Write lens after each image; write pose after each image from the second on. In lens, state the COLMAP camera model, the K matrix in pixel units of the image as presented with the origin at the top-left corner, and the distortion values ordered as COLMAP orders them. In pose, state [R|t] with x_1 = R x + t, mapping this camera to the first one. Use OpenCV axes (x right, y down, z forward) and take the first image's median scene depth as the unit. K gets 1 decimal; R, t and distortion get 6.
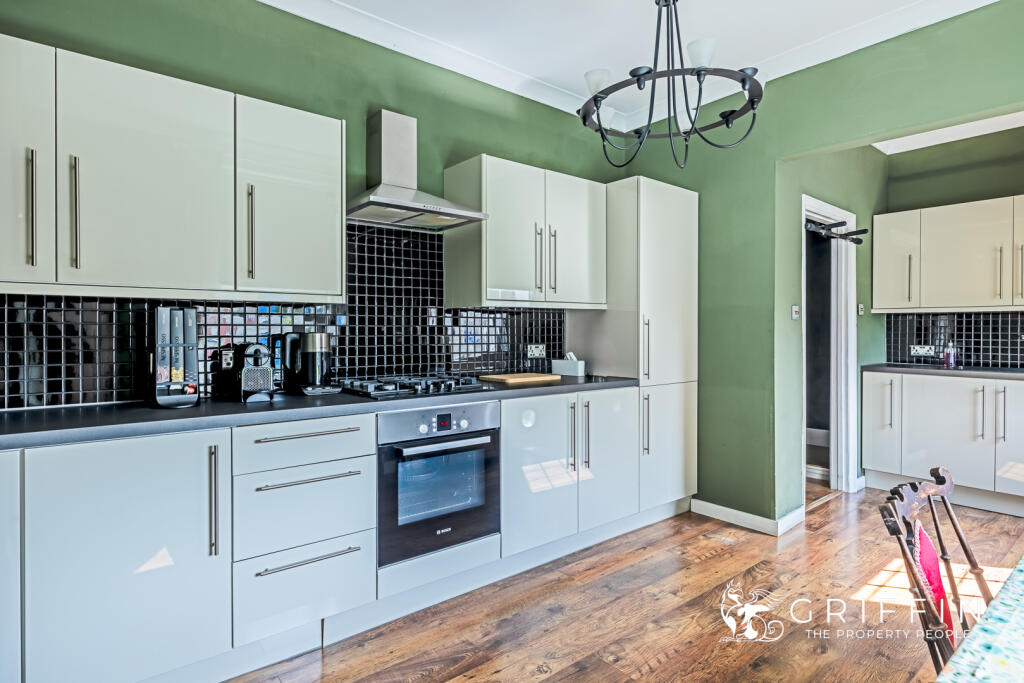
lens RADIAL K [[536.9, 0, 511.8], [0, 536.9, 335.8], [0, 0, 1]] dist [0.000049, -0.000102]
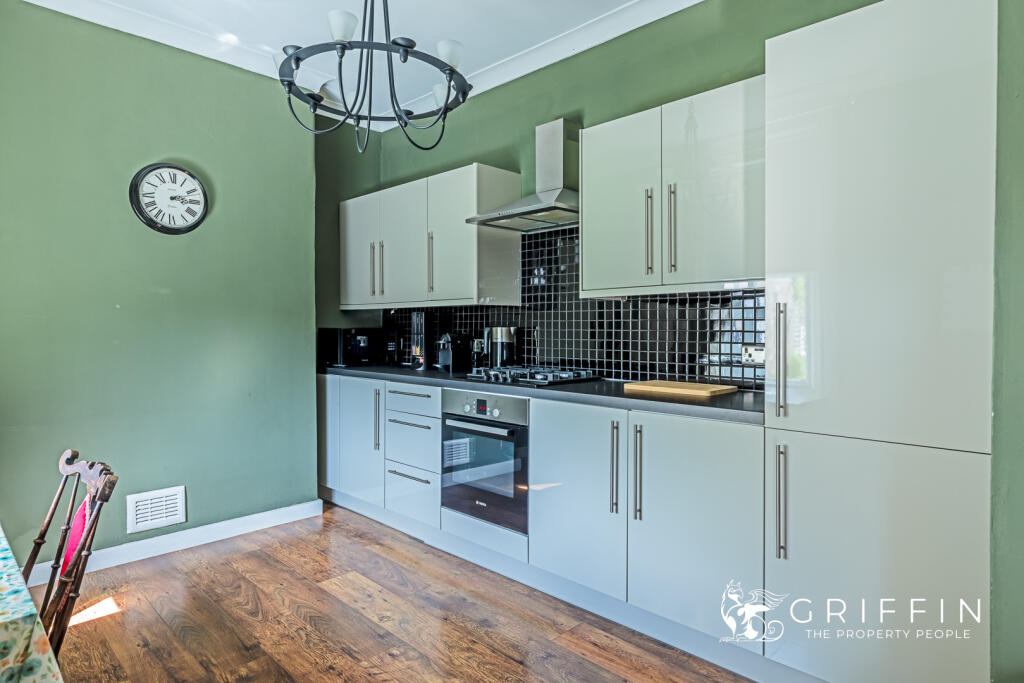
lens RADIAL K [[585.5, 0, 510.0], [0, 585.5, 329.7], [0, 0, 1]] dist [-0.000856, 0.000662]
pose [[0.109563, 0.005804, -0.993963, 1.088291], [-0.007909, 0.999956, 0.004967, -0.006774], [0.993948, 0.007317, 0.109604, 0.917373]]
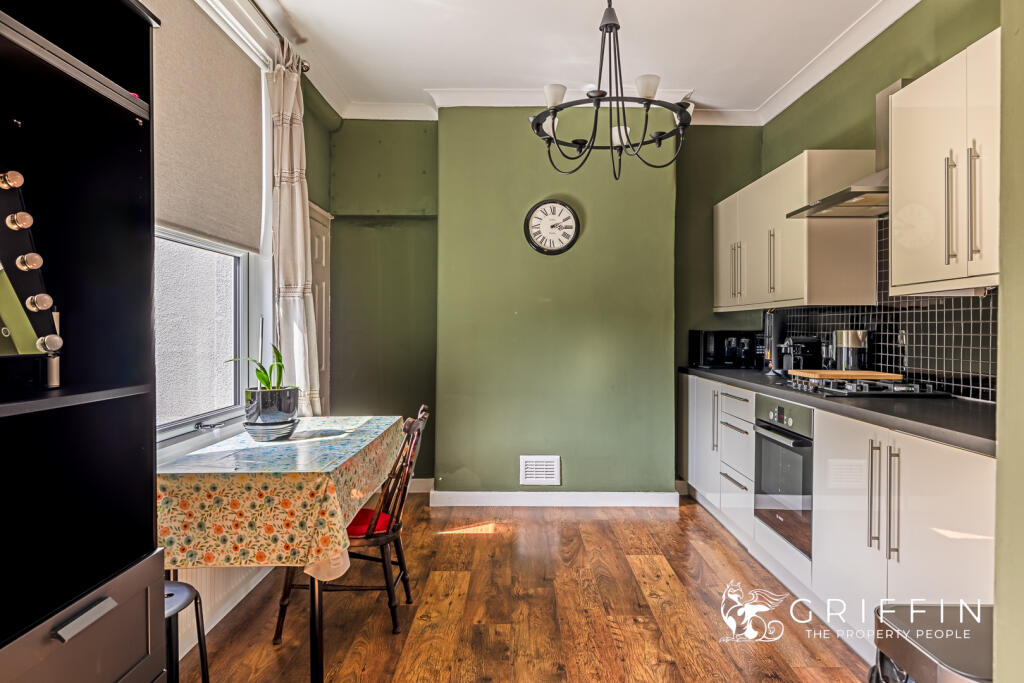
lens RADIAL K [[635.5, 0, 510.9], [0, 635.5, 325.2], [0, 0, 1]] dist [-0.003355, 0.000218]
pose [[-0.635133, -0.005671, -0.772382, 1.165821], [-0.010707, 0.999942, 0.001463, -0.010670], [0.772329, 0.009199, -0.635156, 1.371506]]
